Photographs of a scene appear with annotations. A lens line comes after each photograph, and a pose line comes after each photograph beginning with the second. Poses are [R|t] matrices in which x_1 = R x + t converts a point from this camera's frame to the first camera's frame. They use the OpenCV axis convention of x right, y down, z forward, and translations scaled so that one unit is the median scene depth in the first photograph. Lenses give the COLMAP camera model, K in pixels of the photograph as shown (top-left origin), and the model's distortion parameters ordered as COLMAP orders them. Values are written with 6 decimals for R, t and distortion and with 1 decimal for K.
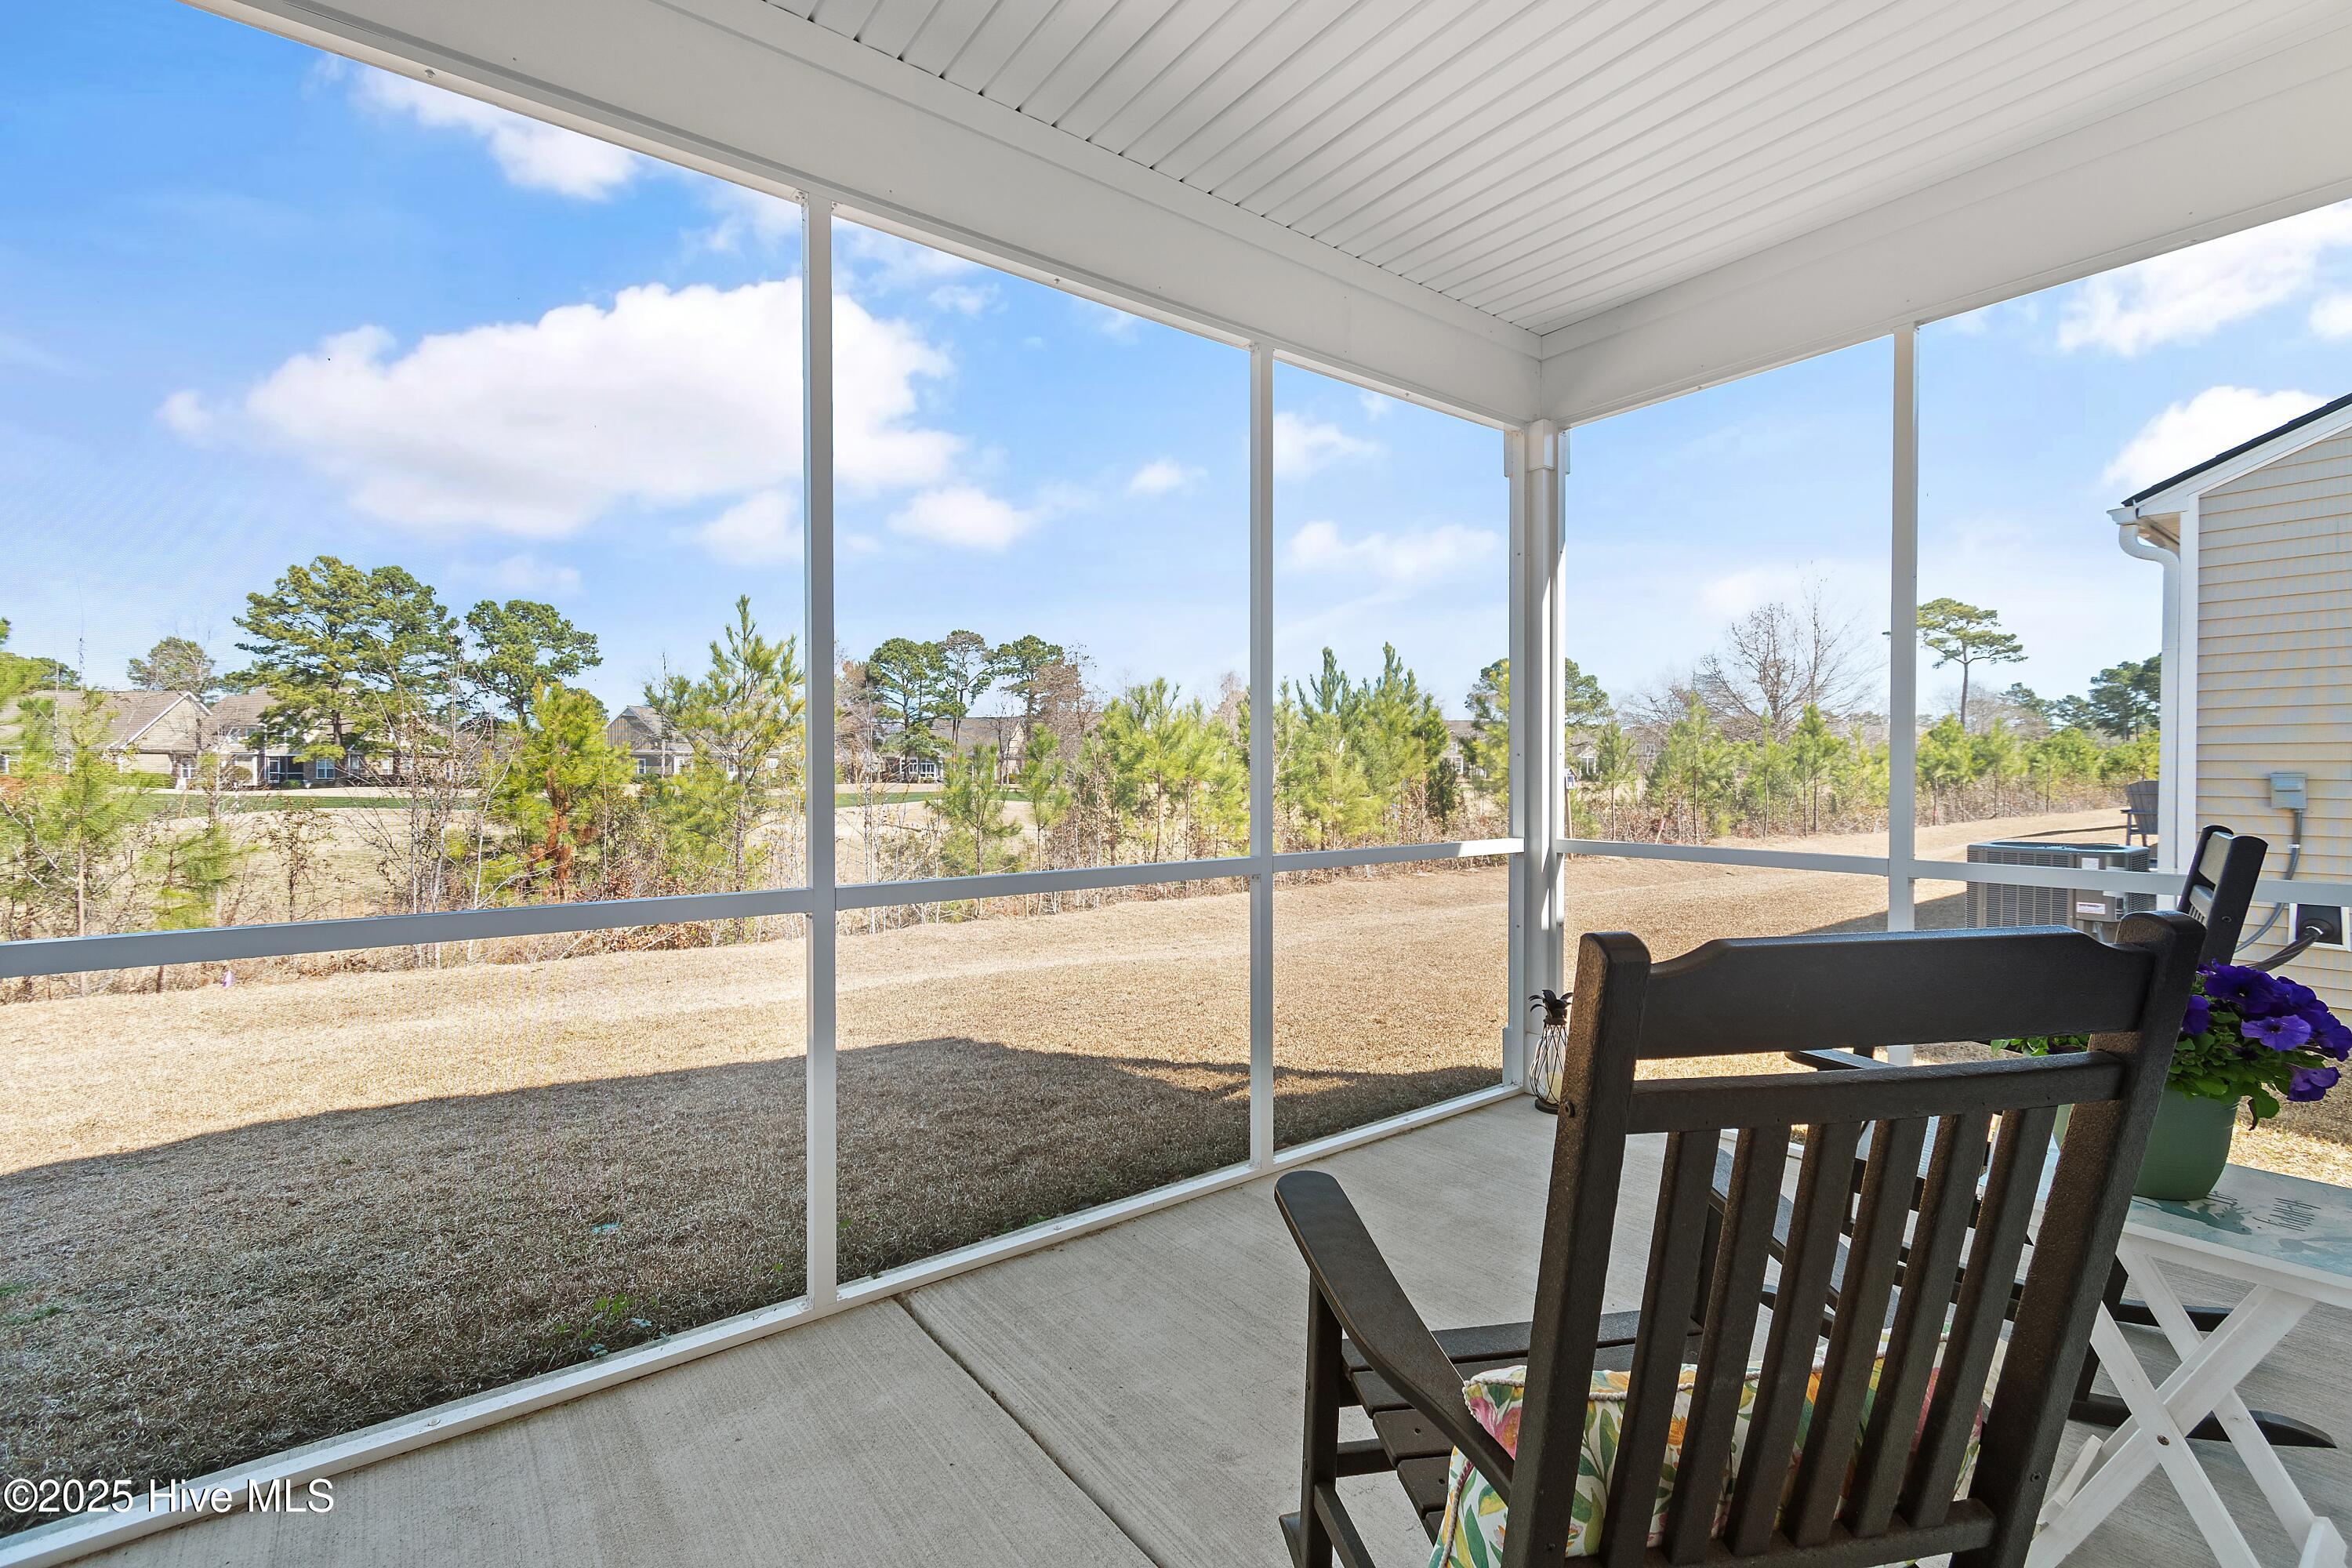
lens RADIAL K [[1033.9, 0, 1170.0], [0, 1033.9, 780.6], [0, 0, 1]] dist [-0.000291, -0.001155]
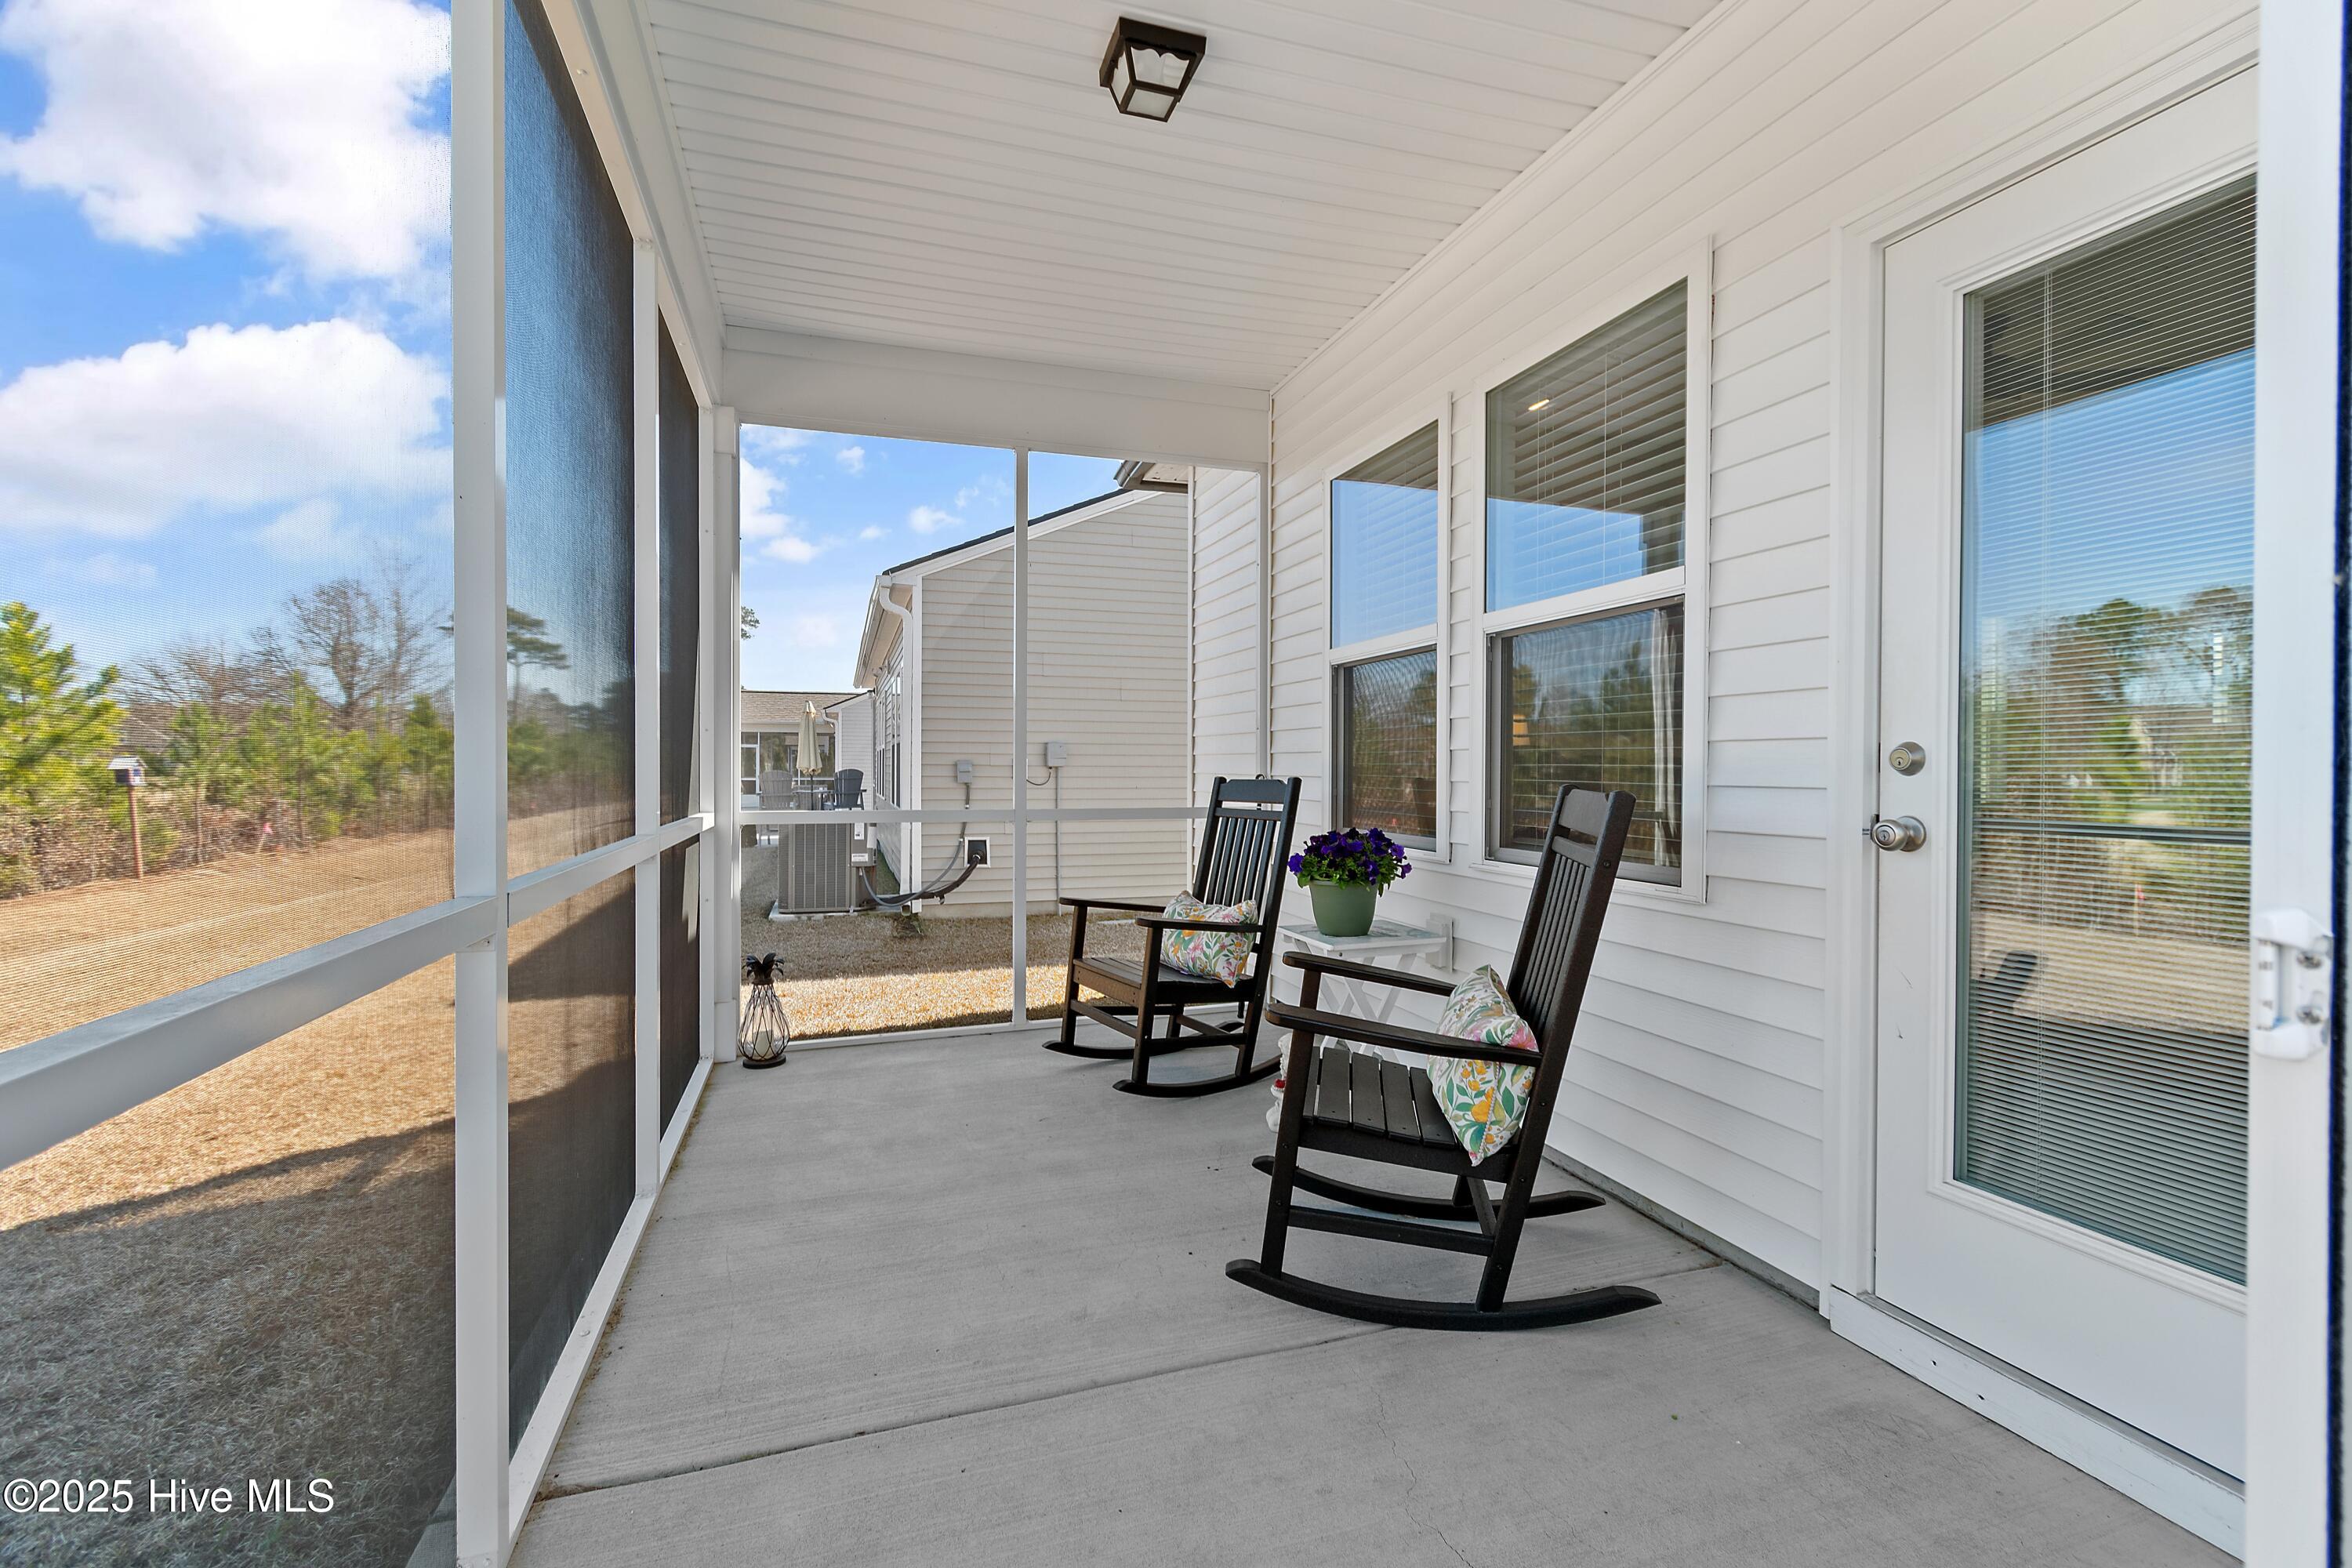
lens RADIAL K [[1033.9, 0, 1174.6], [0, 1033.9, 776.7], [0, 0, 1]] dist [-0.000291, -0.001155]
pose [[0.324013, -0.004087, 0.946044, -0.161335], [0.004845, 0.999985, 0.002661, 0.007131], [-0.946040, 0.003722, 0.324028, 0.083698]]
